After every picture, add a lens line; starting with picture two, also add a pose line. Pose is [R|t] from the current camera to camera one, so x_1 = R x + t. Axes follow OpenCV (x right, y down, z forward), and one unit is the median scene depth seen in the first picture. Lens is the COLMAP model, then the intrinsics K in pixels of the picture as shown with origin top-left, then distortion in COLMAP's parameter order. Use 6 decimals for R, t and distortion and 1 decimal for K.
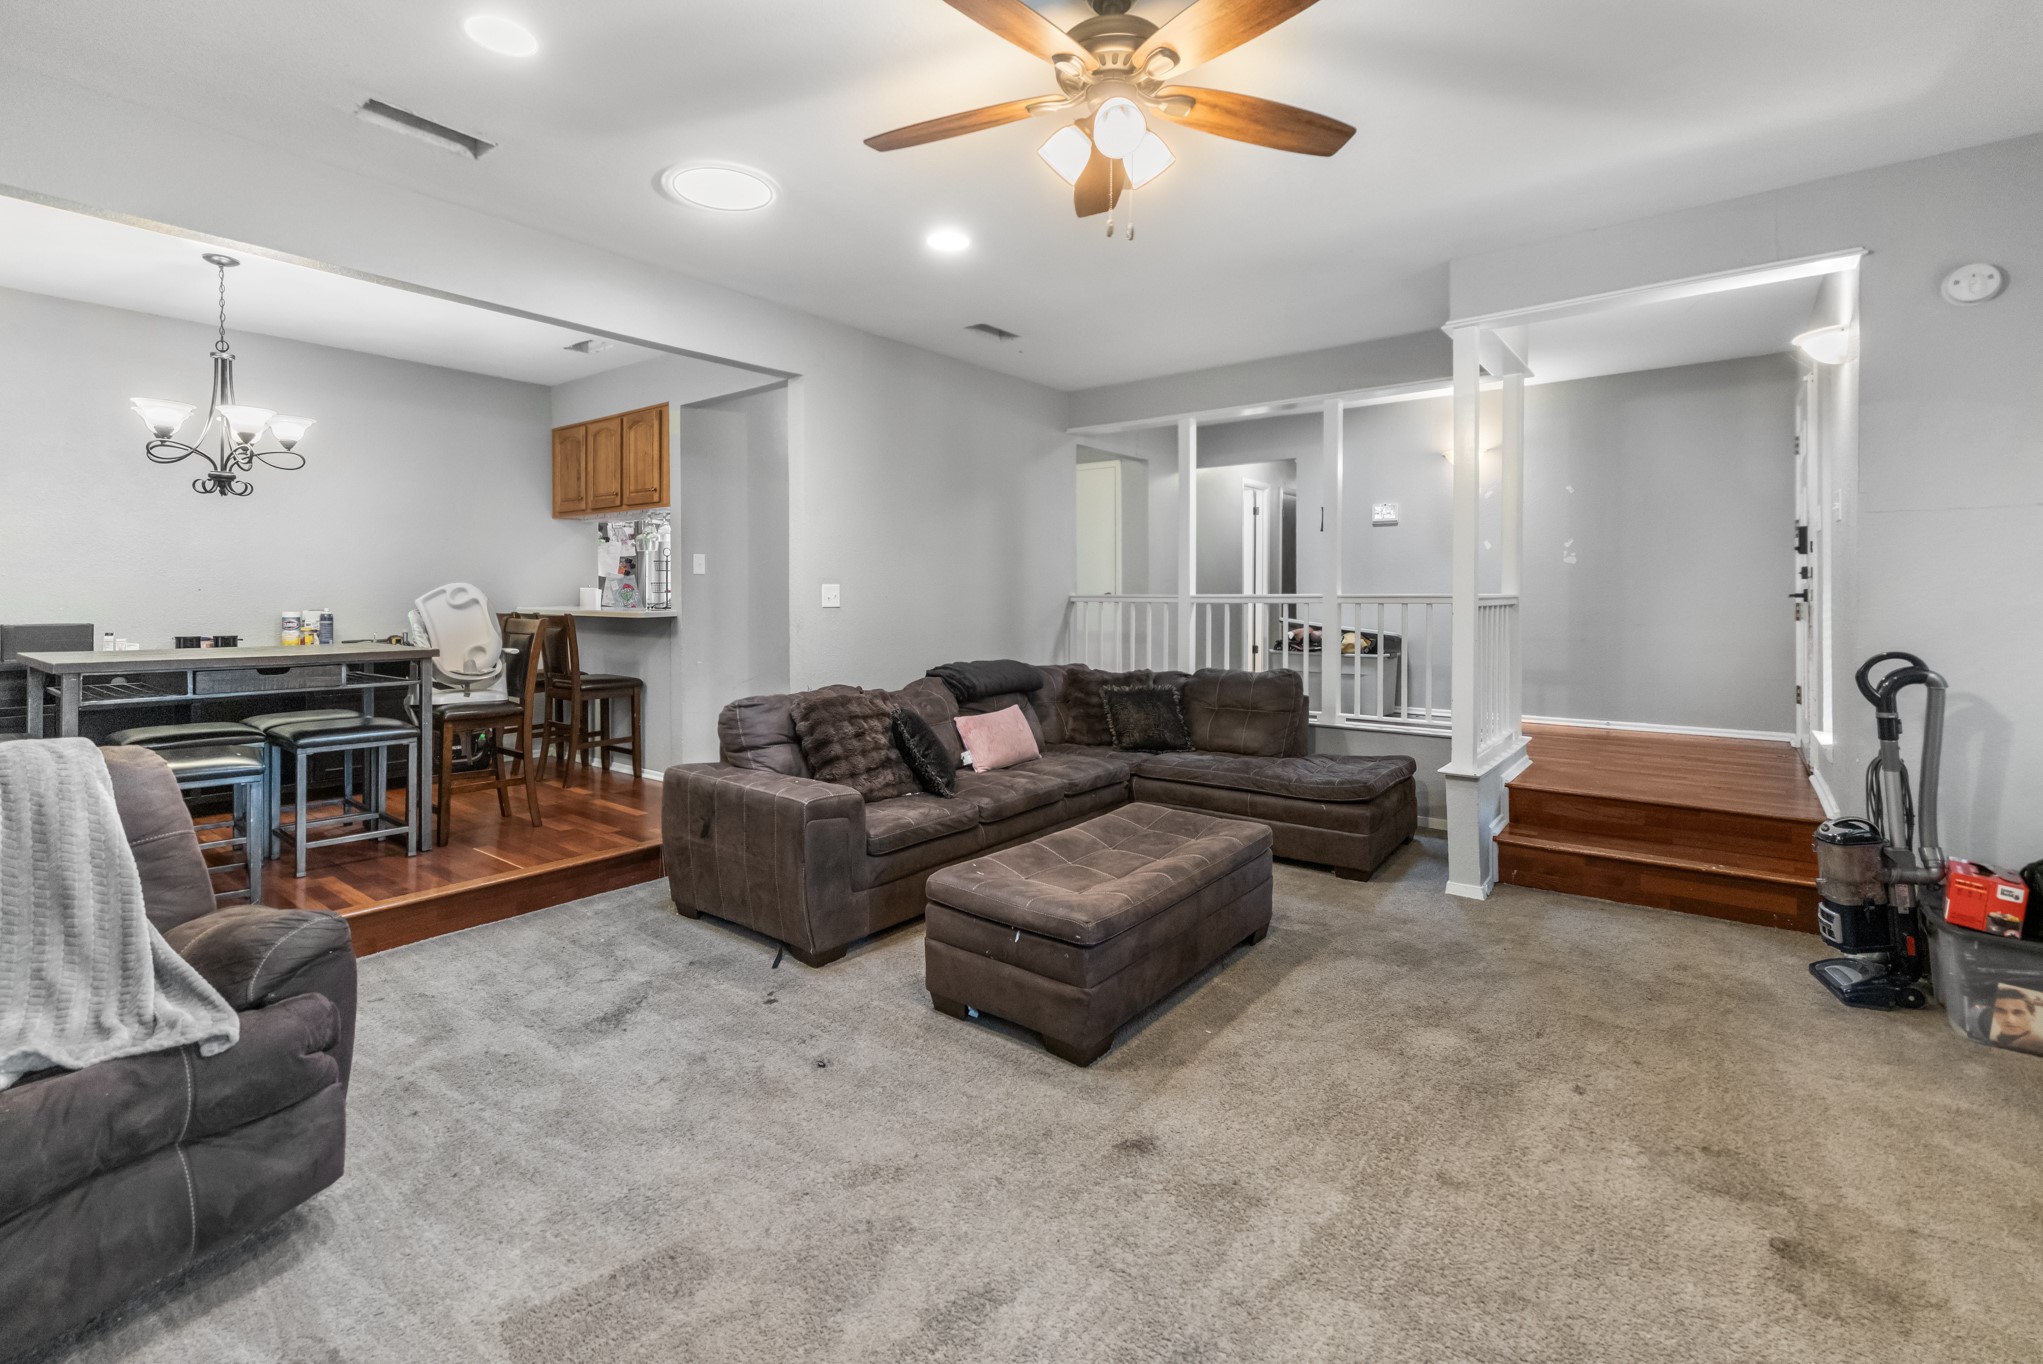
lens RADIAL K [[920.8, 0, 1007.5], [0, 920.8, 596.3], [0, 0, 1]] dist [0.002244, 0.000271]
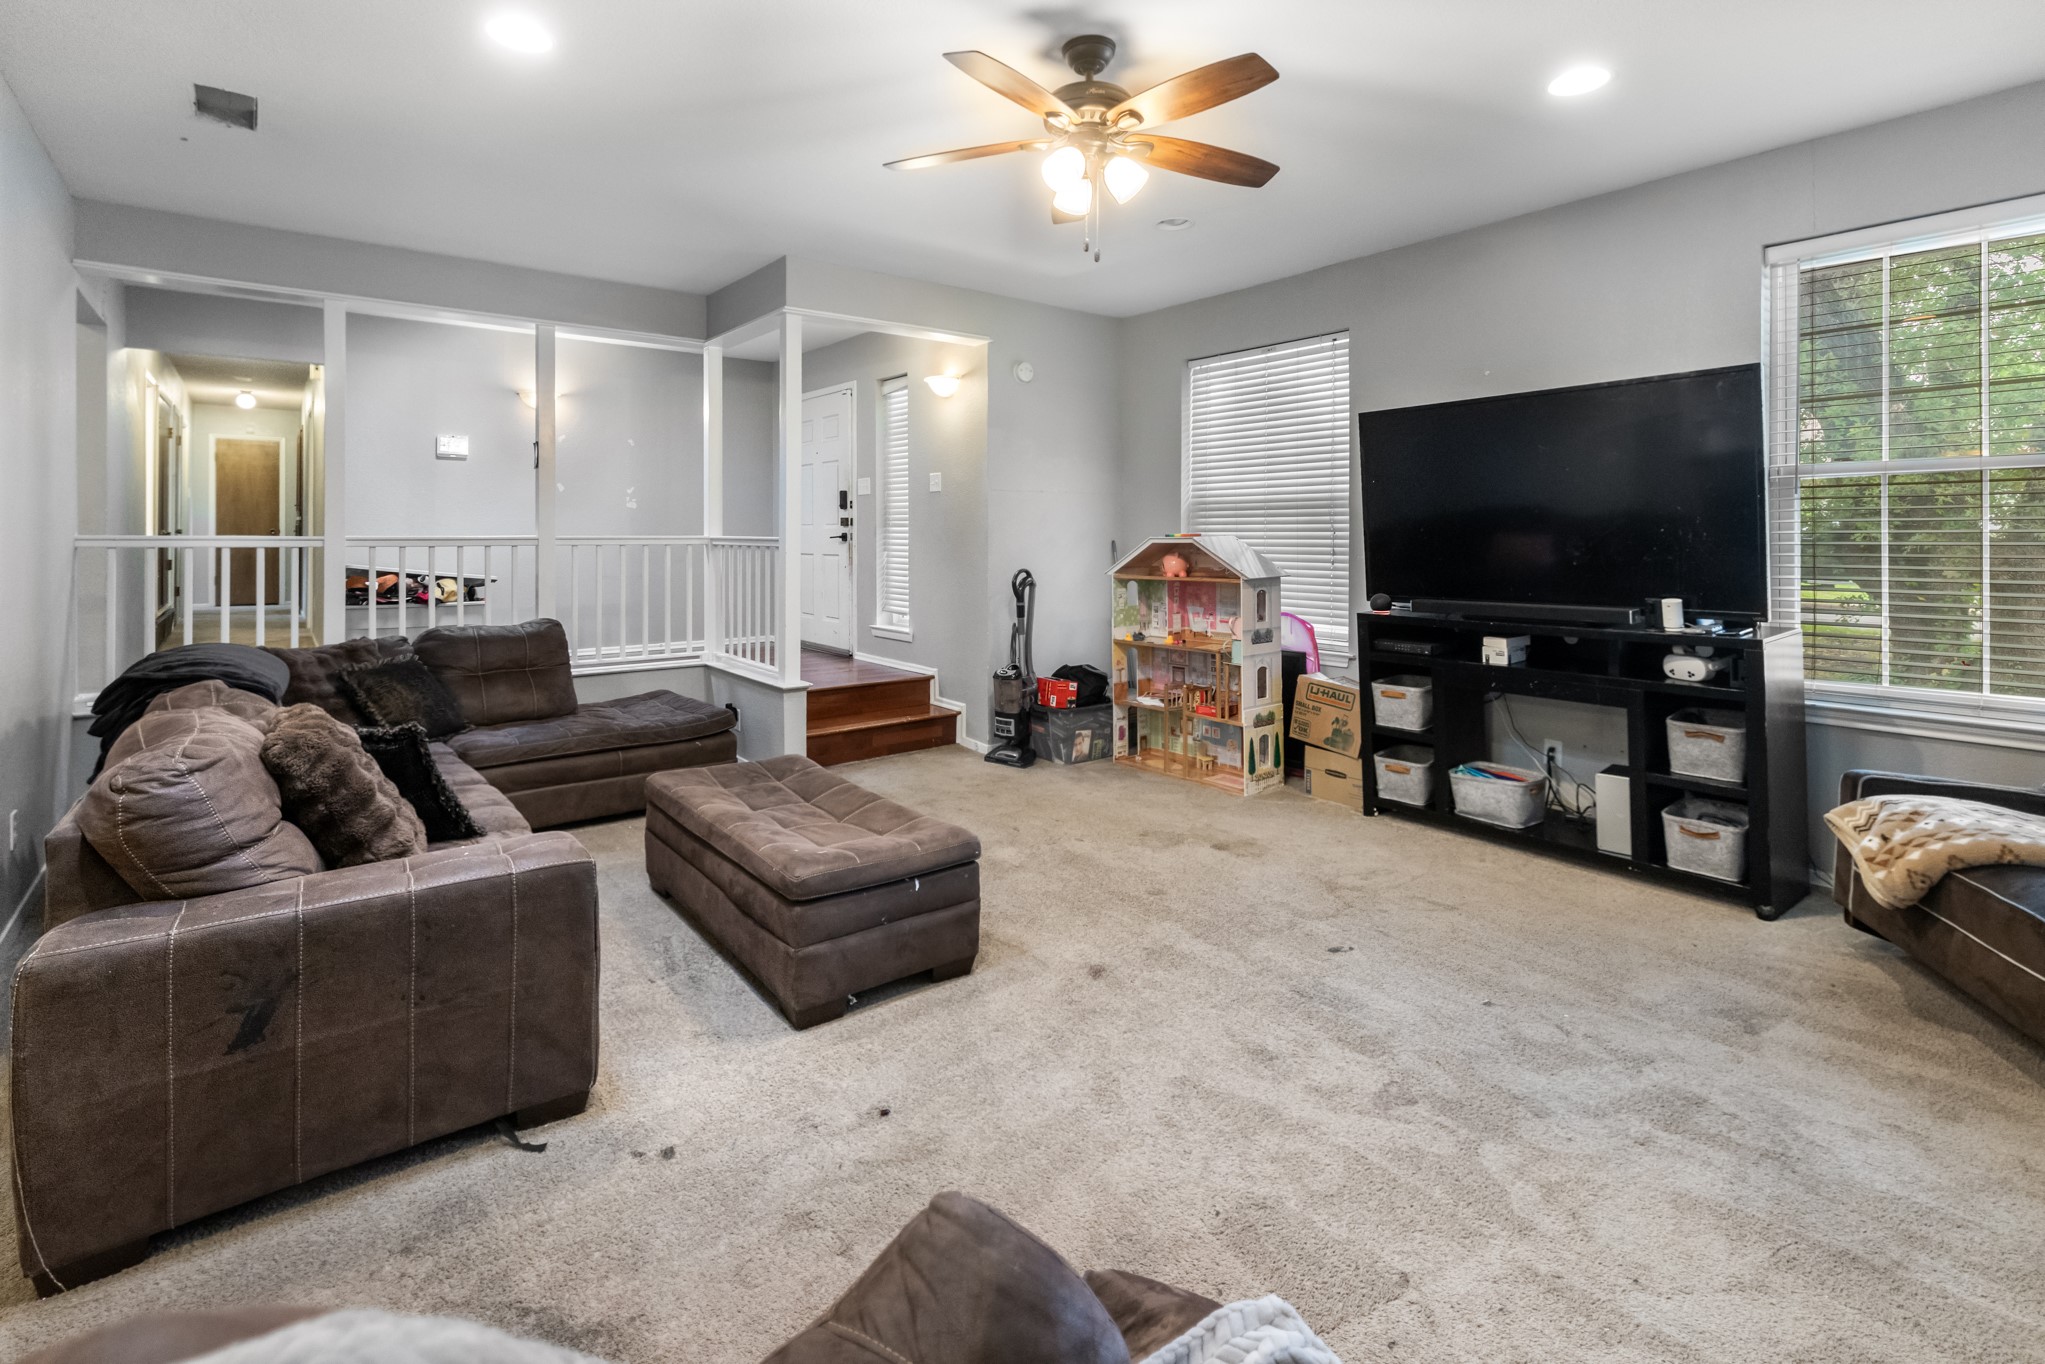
lens RADIAL K [[939.1, 0, 1015.0], [0, 939.1, 526.7], [0, 0, 1]] dist [-0.000597, 0.000529]
pose [[0.234276, 0.009437, 0.972124, -0.785236], [-0.000054, 0.999953, -0.009695, -0.004140], [-0.972170, 0.002219, 0.234266, 0.546668]]
